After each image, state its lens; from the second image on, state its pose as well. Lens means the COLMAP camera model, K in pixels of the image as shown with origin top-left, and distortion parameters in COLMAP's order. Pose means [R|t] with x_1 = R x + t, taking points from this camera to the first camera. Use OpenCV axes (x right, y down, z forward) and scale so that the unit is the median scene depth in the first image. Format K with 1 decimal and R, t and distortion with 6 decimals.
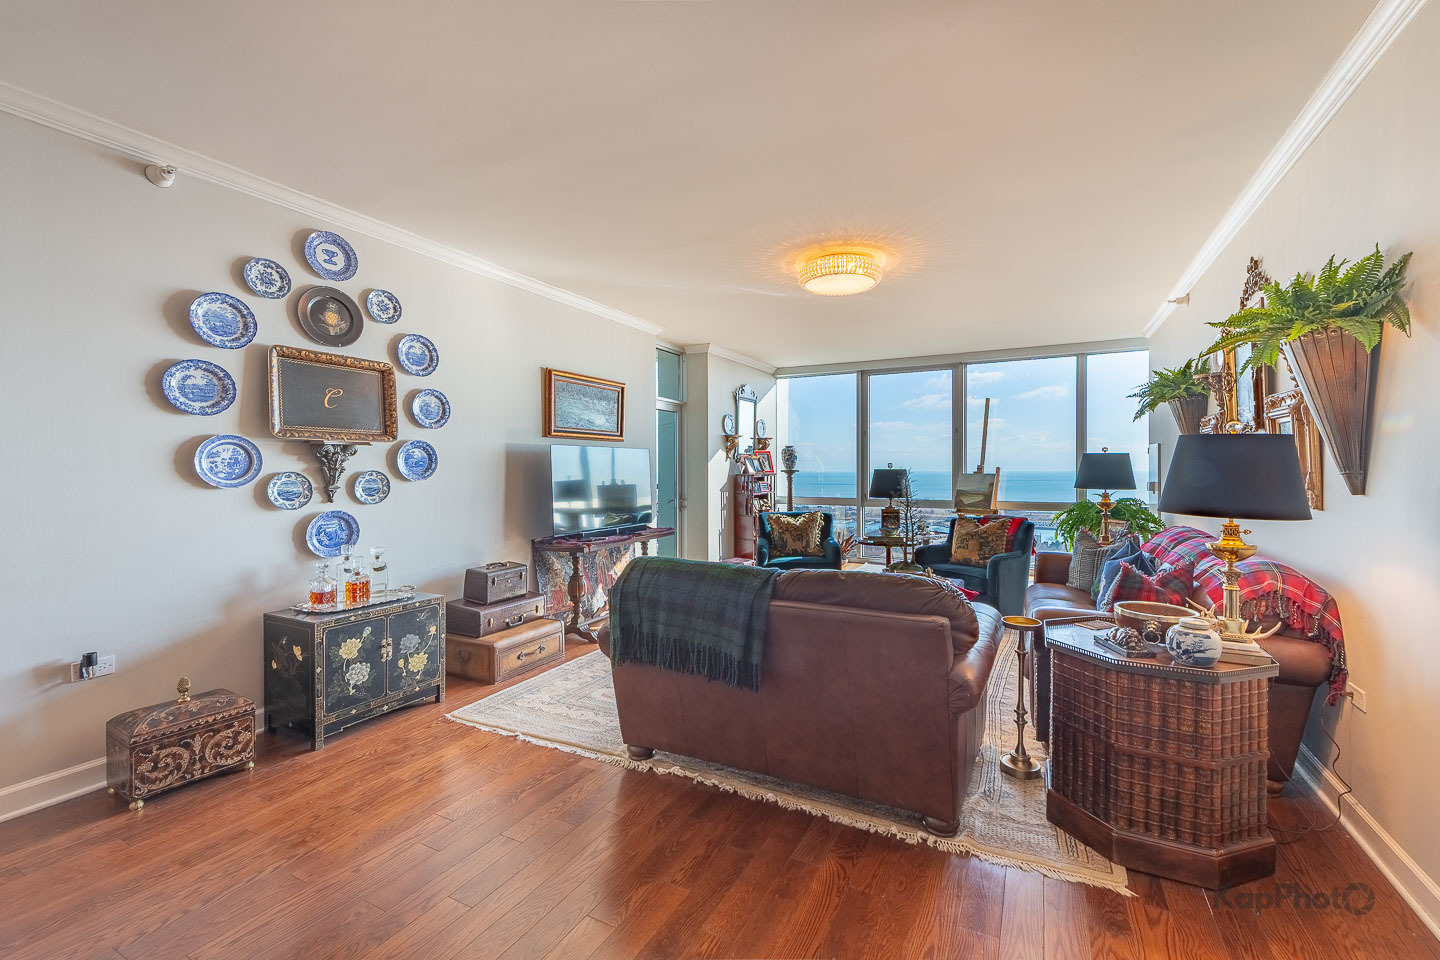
lens RADIAL K [[578.1, 0, 723.8], [0, 578.1, 473.9], [0, 0, 1]] dist [0.033310, -0.000770]
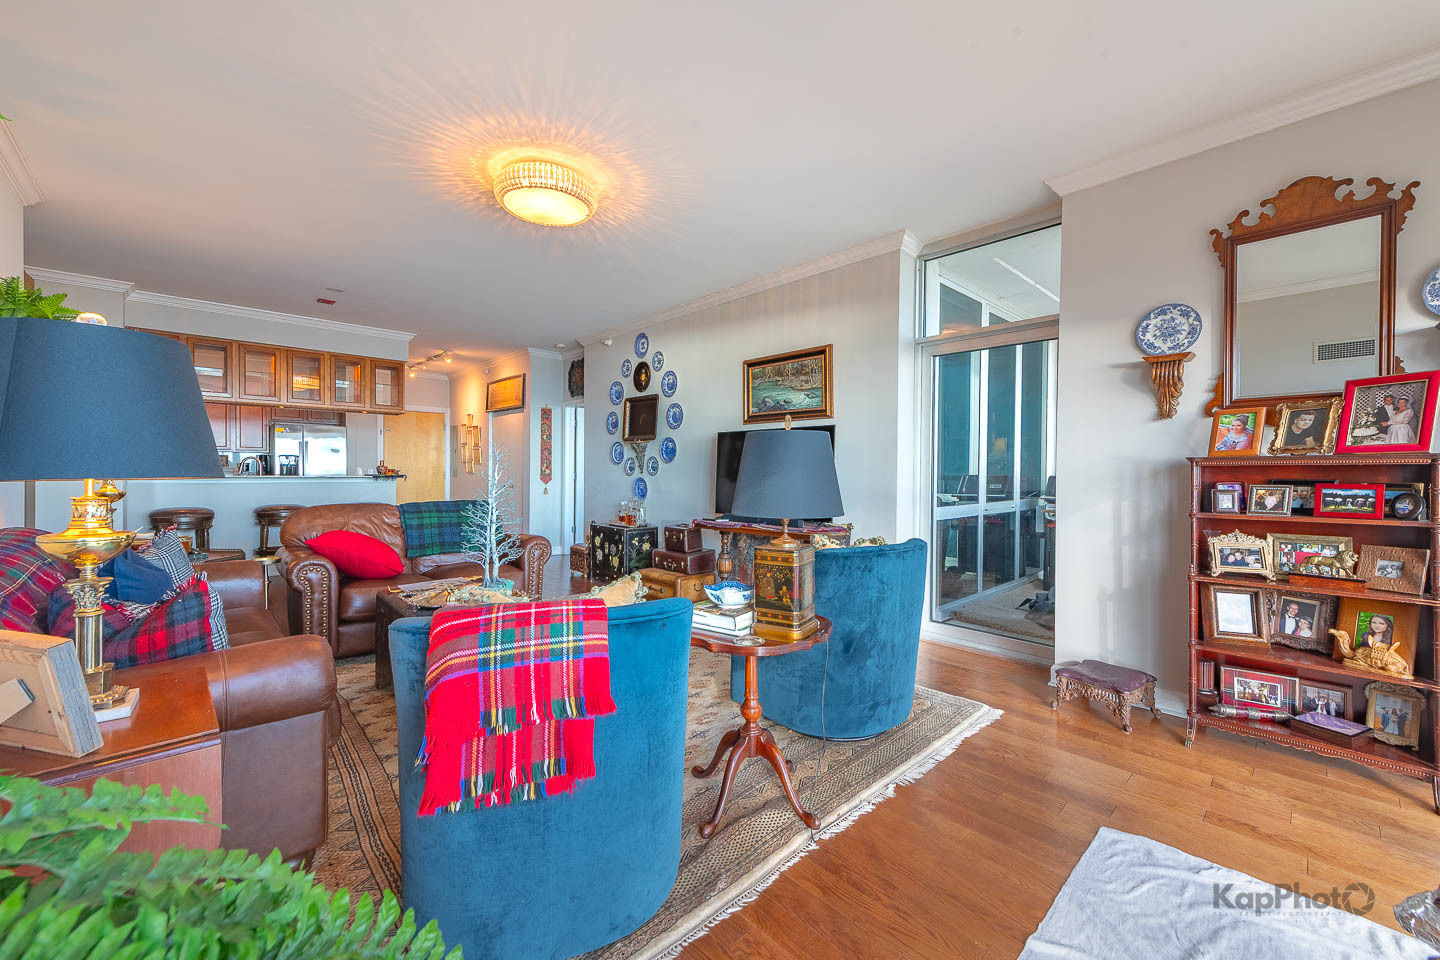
lens RADIAL K [[610.9, 0, 717.3], [0, 610.9, 479.9], [0, 0, 1]] dist [0.027672, -0.002696]
pose [[-0.332132, 0.020110, -0.943018, 1.072807], [-0.009269, 0.999655, 0.024582, 0.017767], [0.943187, 0.016906, -0.331831, 1.785649]]
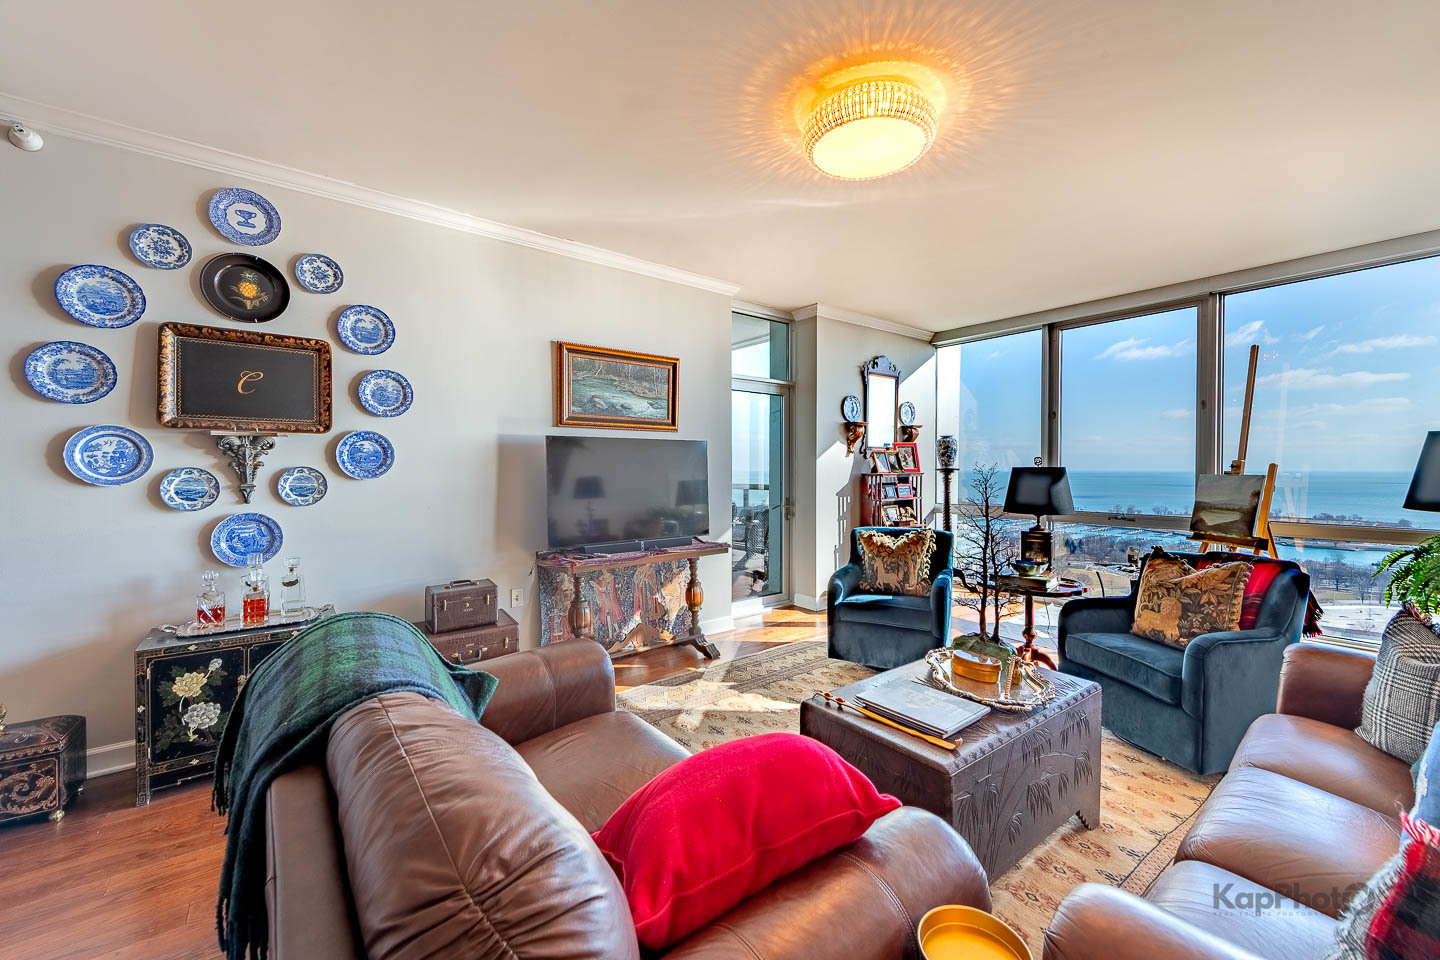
lens RADIAL K [[610.9, 0, 722.1], [0, 610.9, 477.9], [0, 0, 1]] dist [0.027672, -0.002696]
pose [[0.933672, 0.009385, -0.358007, 0.293554], [-0.006022, 0.999927, 0.010510, -0.002326], [0.358079, -0.007657, 0.933660, 0.372589]]
